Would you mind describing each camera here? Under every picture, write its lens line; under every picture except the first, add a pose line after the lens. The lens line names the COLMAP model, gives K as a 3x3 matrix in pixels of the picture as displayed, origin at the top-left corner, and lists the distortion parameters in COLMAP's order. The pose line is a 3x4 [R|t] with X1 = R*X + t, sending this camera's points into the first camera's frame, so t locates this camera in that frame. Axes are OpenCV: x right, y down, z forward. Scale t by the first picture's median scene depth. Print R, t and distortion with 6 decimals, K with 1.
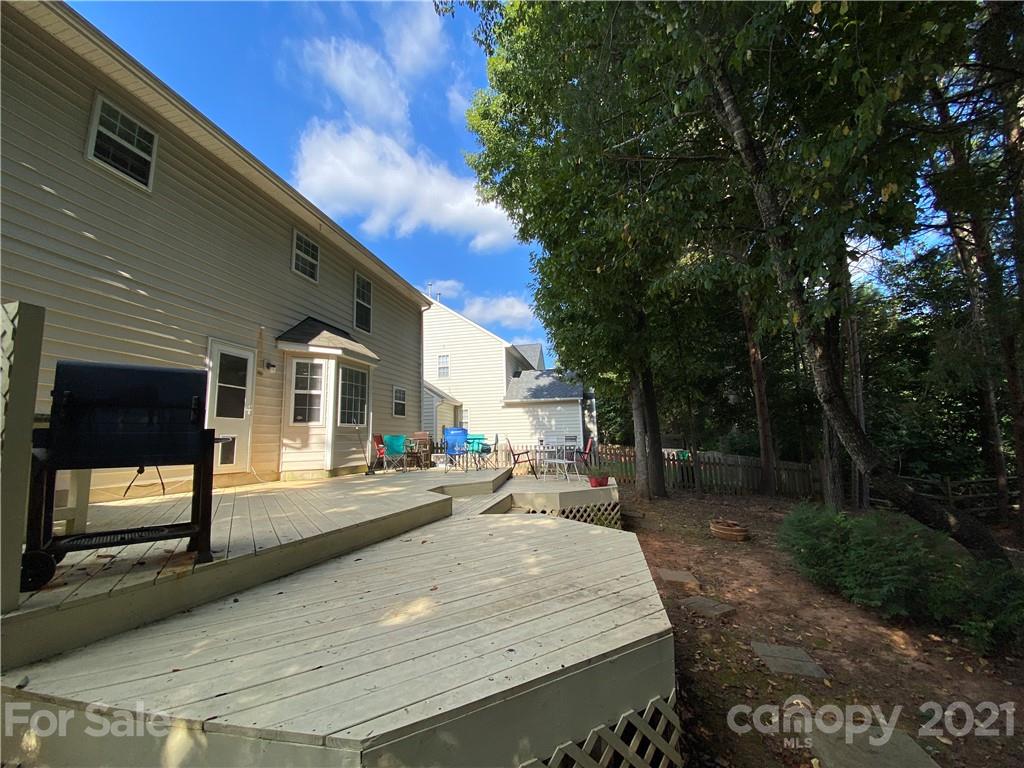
lens RADIAL K [[419.0, 0, 512.1], [0, 419.0, 377.6], [0, 0, 1]] dist [0.029109, -0.021782]
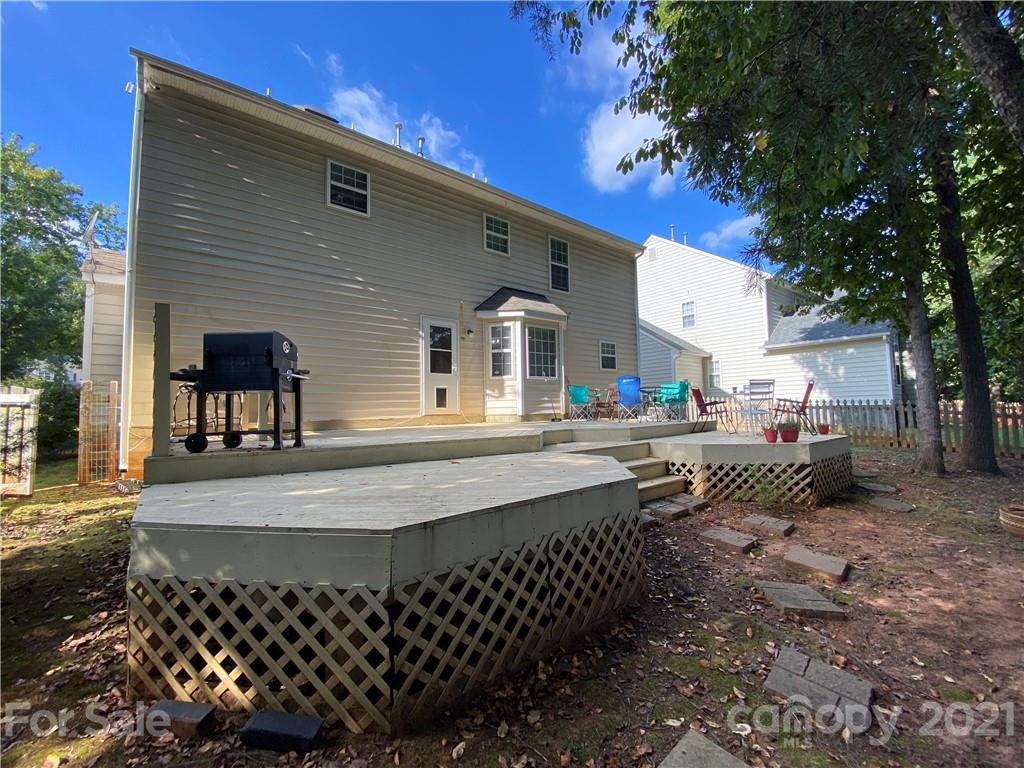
lens RADIAL K [[413.8, 0, 513.7], [0, 413.8, 387.9], [0, 0, 1]] dist [0.035035, -0.027805]
pose [[0.775108, -0.022840, -0.631416, 0.277726], [0.097376, 0.991725, 0.083662, 0.043321], [0.624280, -0.126332, 0.770918, 0.104092]]
